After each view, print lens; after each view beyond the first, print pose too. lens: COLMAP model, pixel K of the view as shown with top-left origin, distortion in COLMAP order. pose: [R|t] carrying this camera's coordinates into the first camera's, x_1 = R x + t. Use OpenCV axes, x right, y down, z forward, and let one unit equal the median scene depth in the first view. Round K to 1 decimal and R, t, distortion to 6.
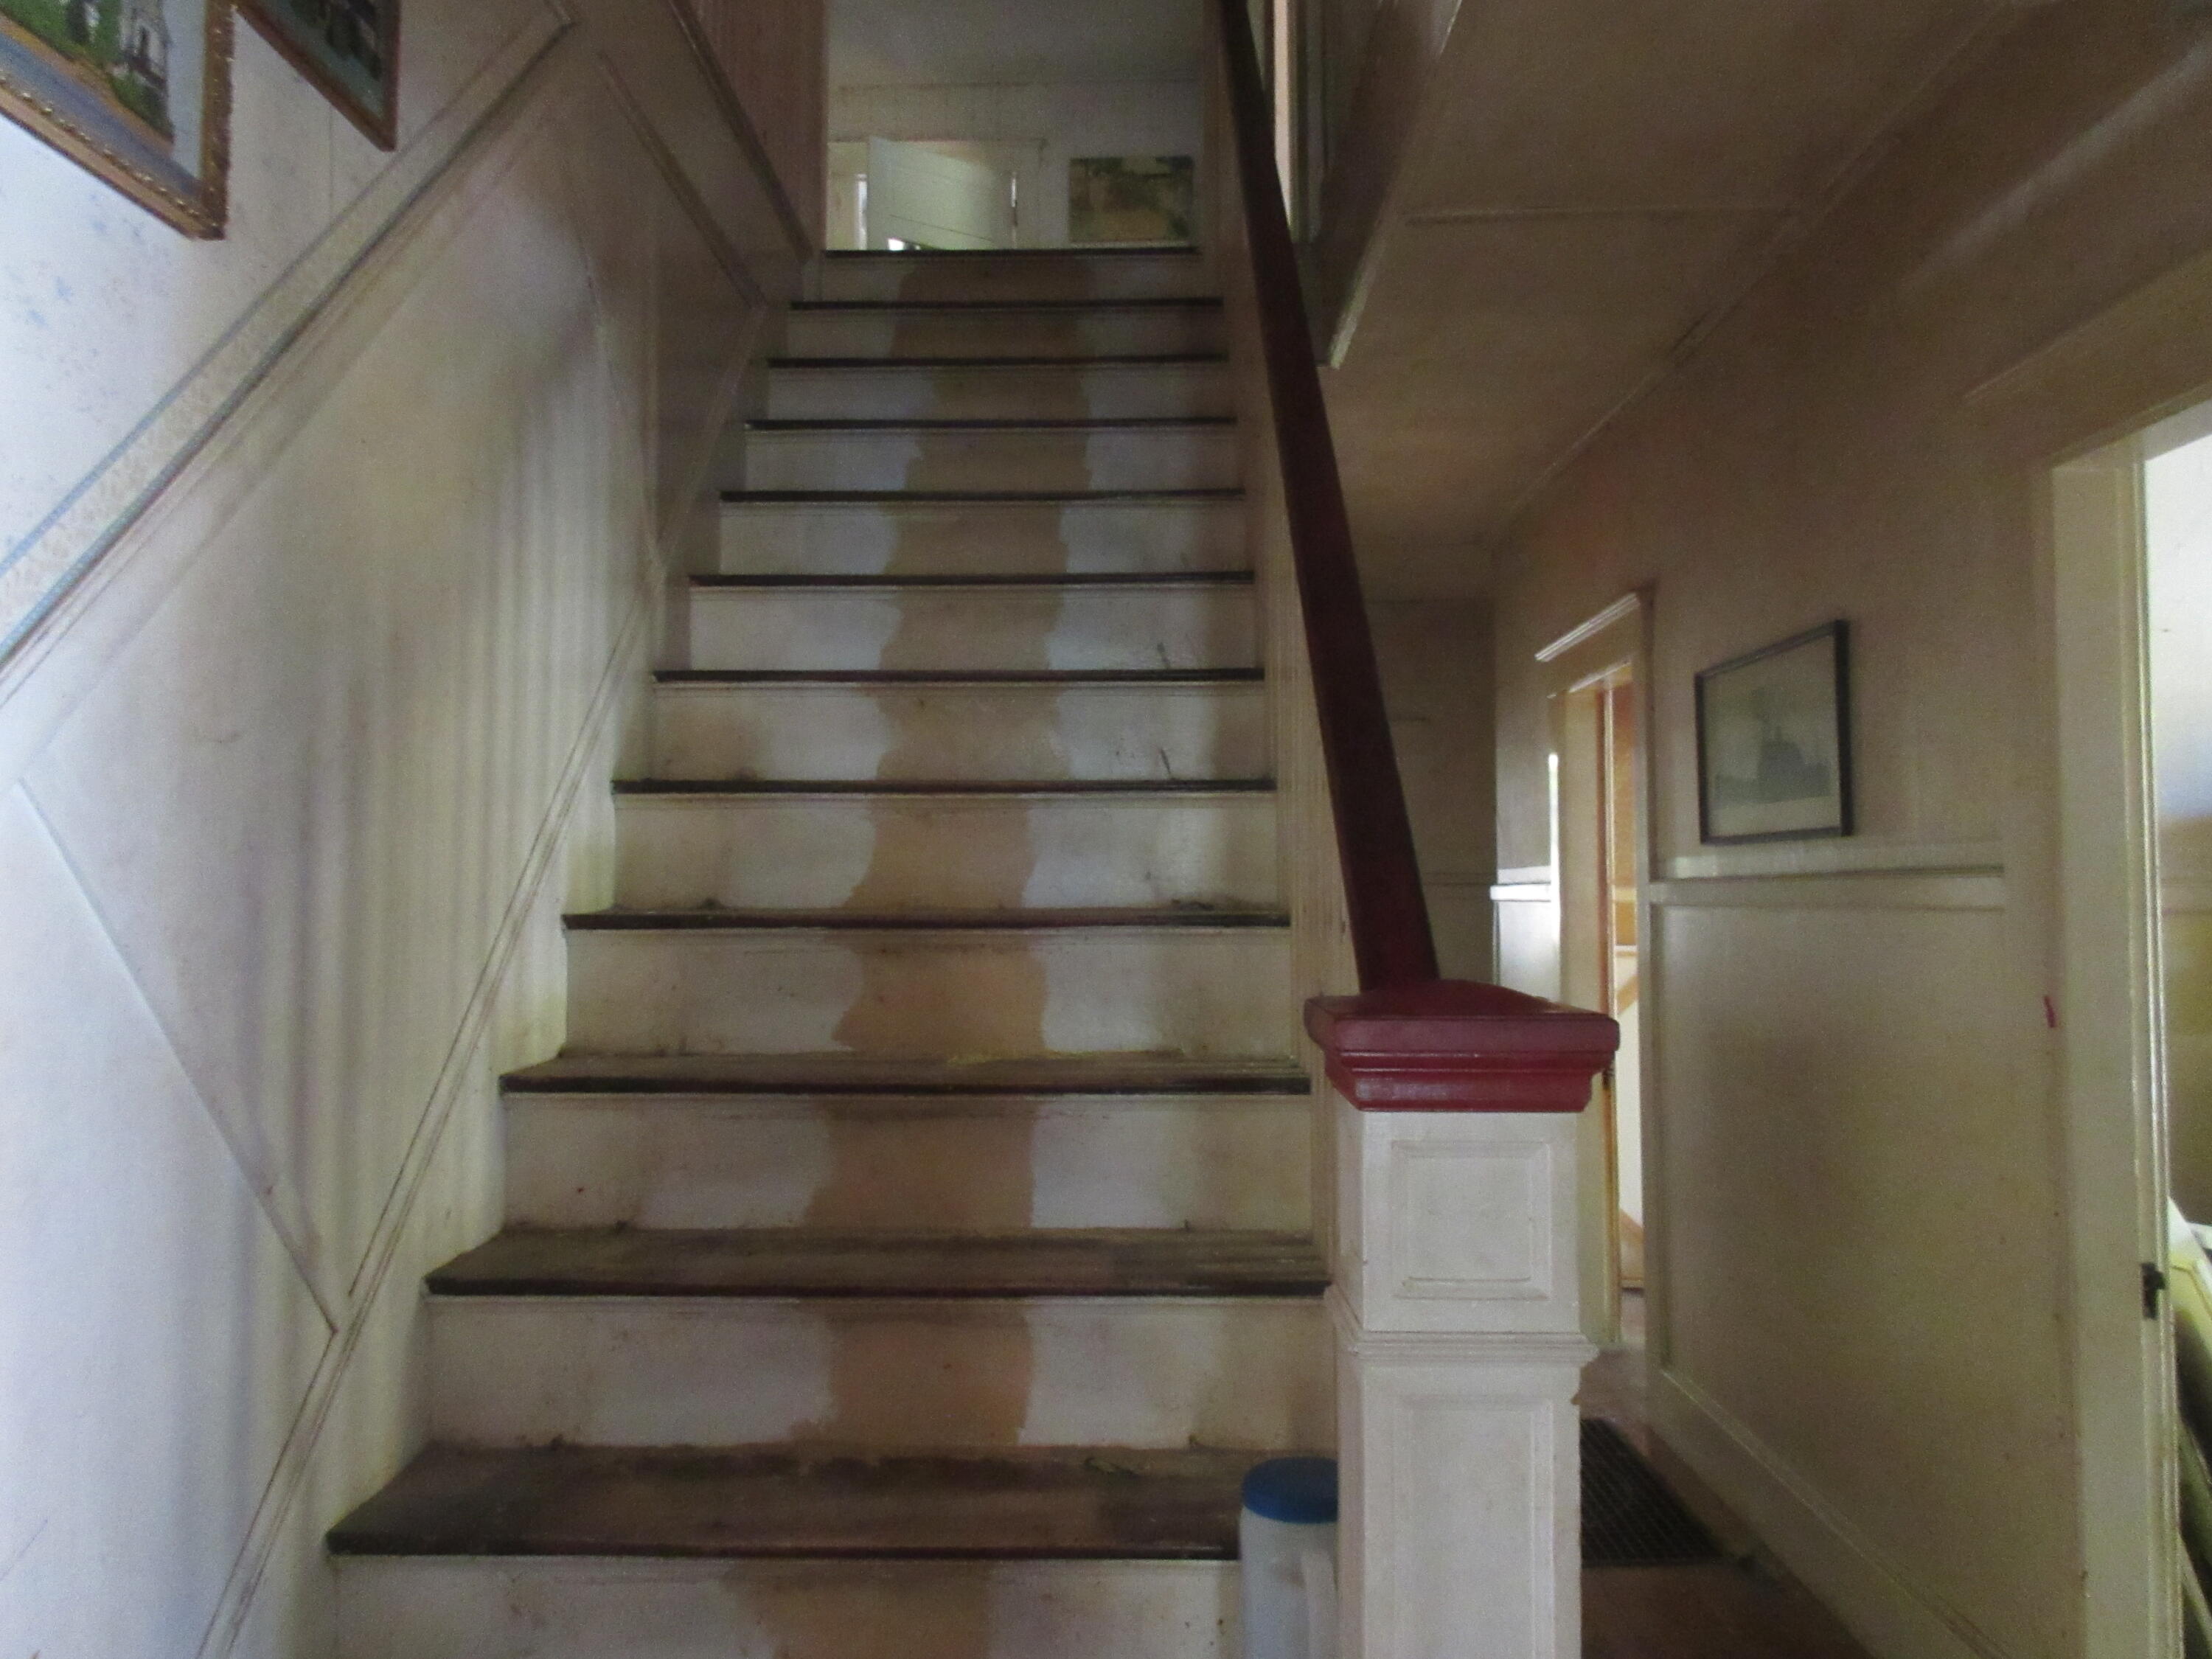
lens RADIAL K [[1661.6, 0, 1110.8], [0, 1661.6, 827.5], [0, 0, 1]] dist [0.007842, -0.009298]
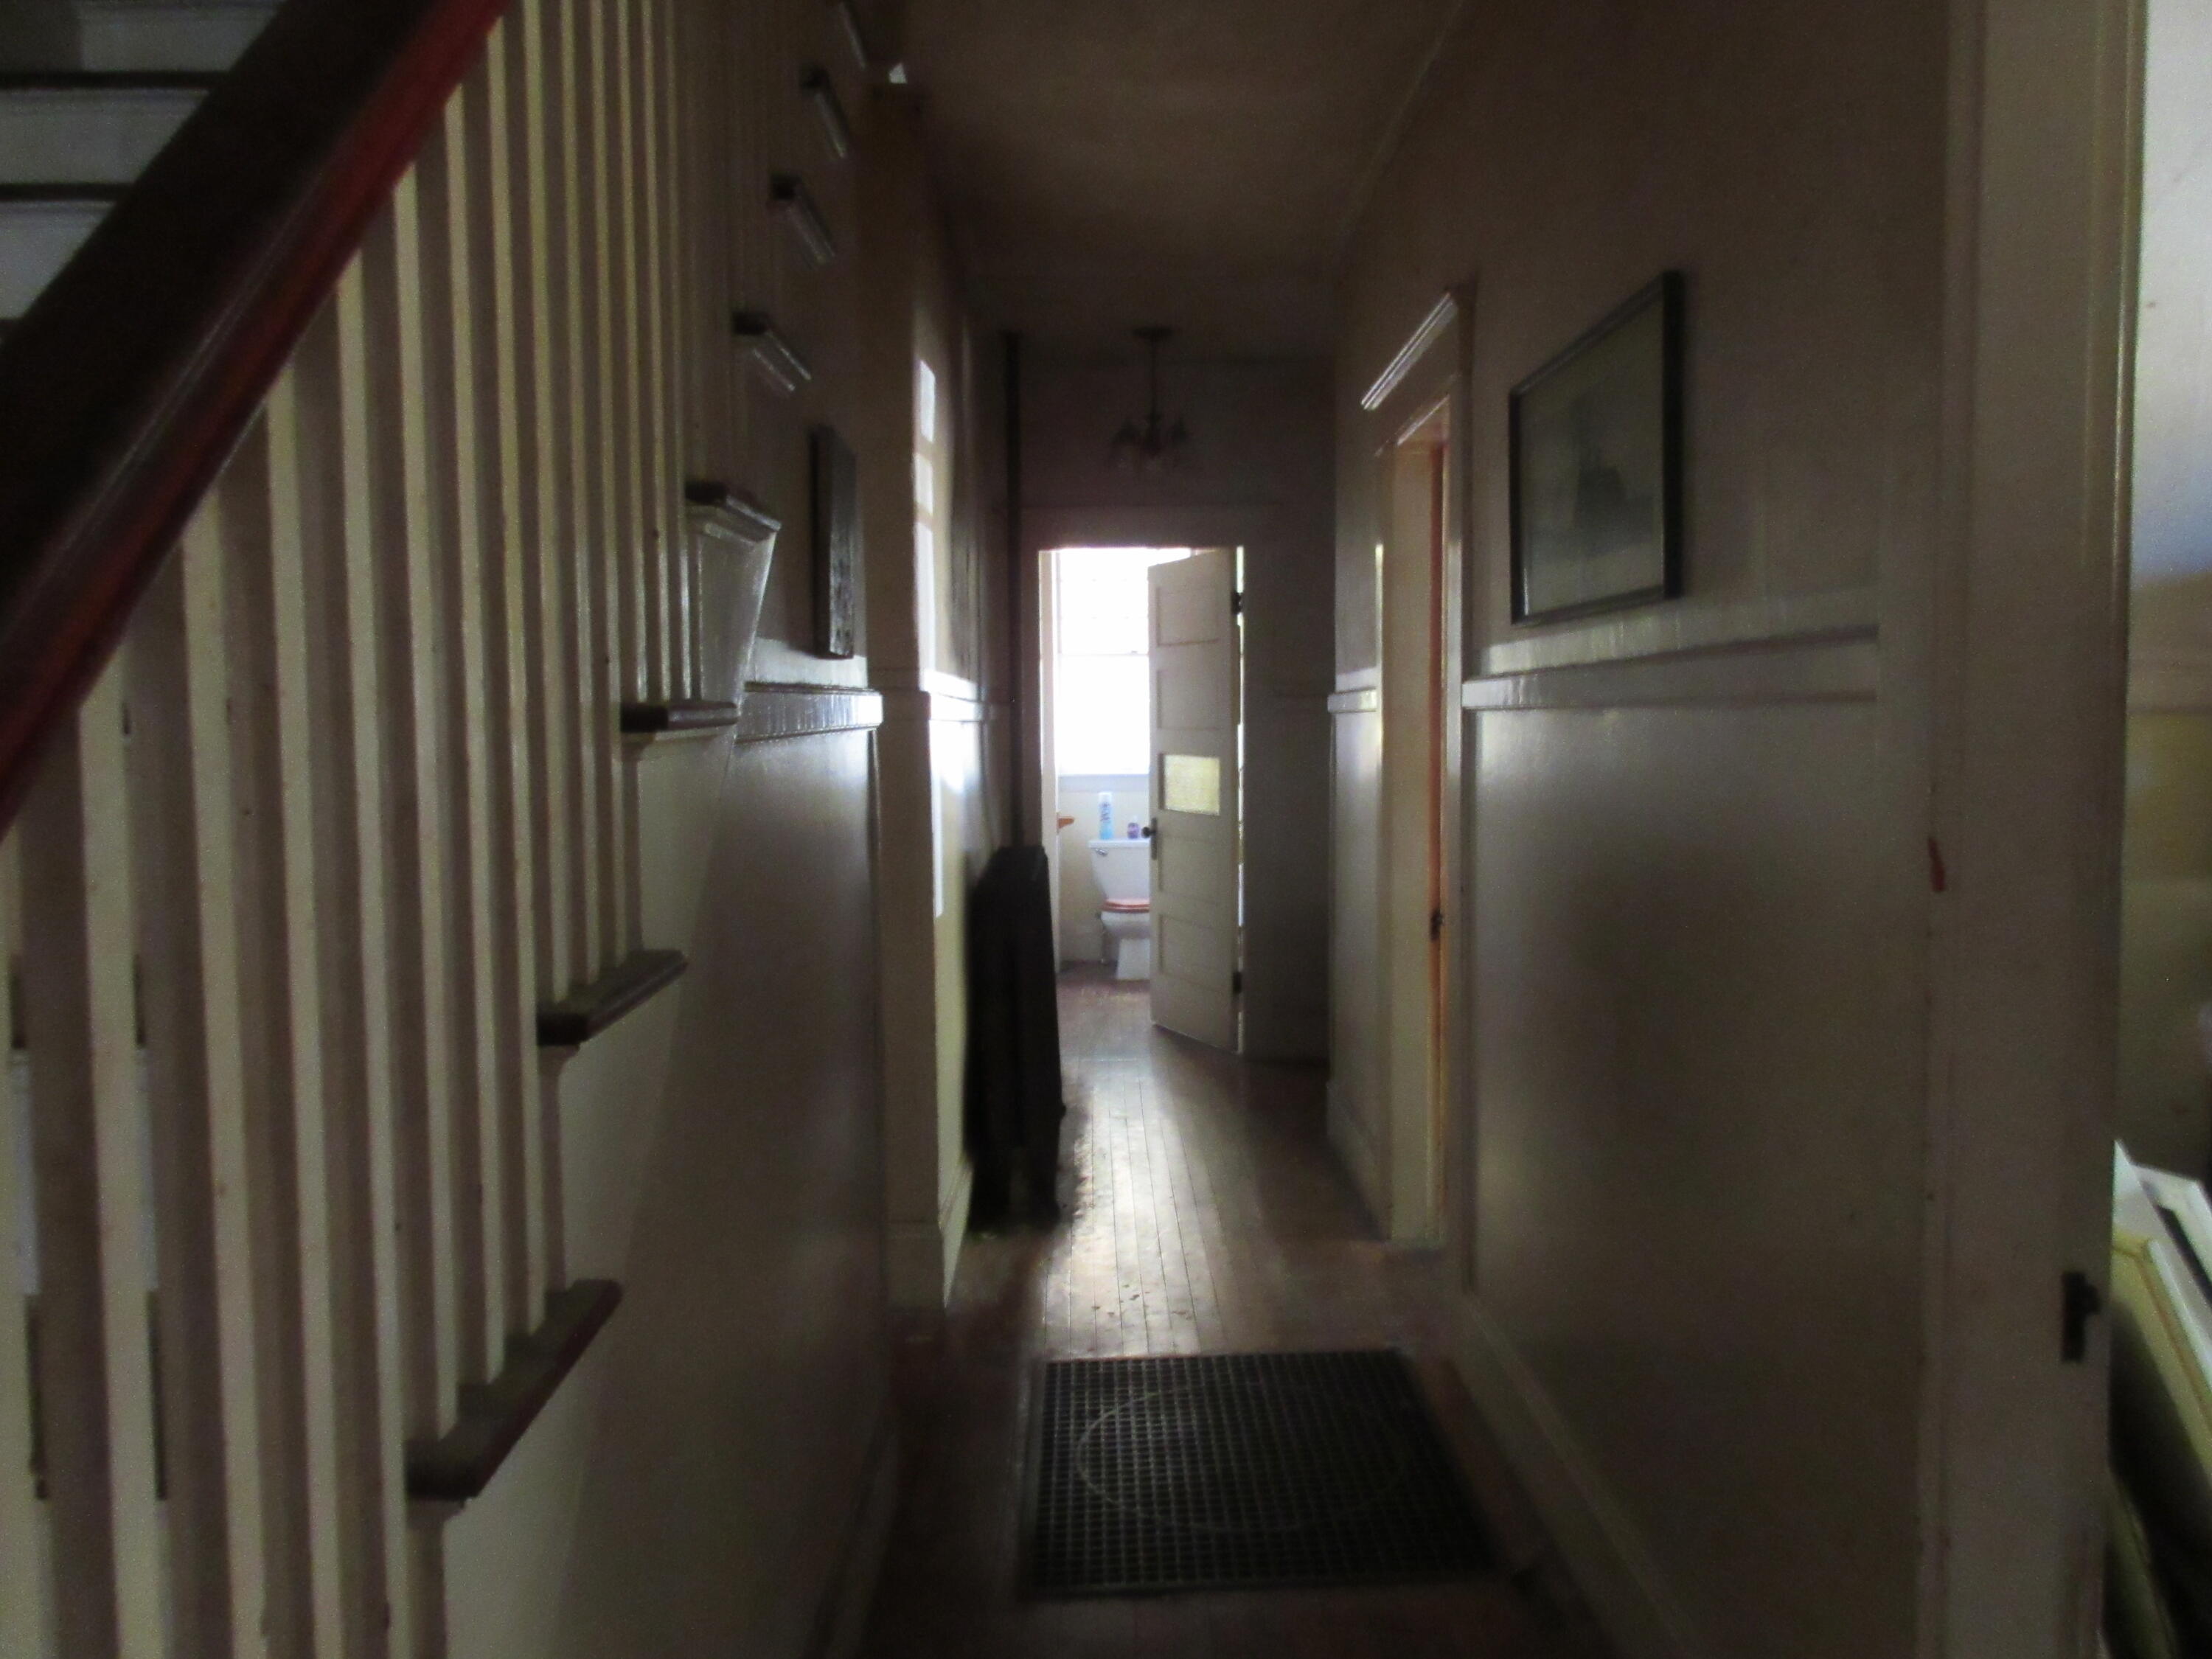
lens RADIAL K [[1661.6, 0, 1101.9], [0, 1661.6, 823.1], [0, 0, 1]] dist [0.007842, -0.009298]
pose [[0.999830, -0.005119, 0.017730, 0.170259], [0.003260, 0.994643, 0.103320, 0.021739], [-0.018164, -0.103244, 0.994490, 0.276297]]
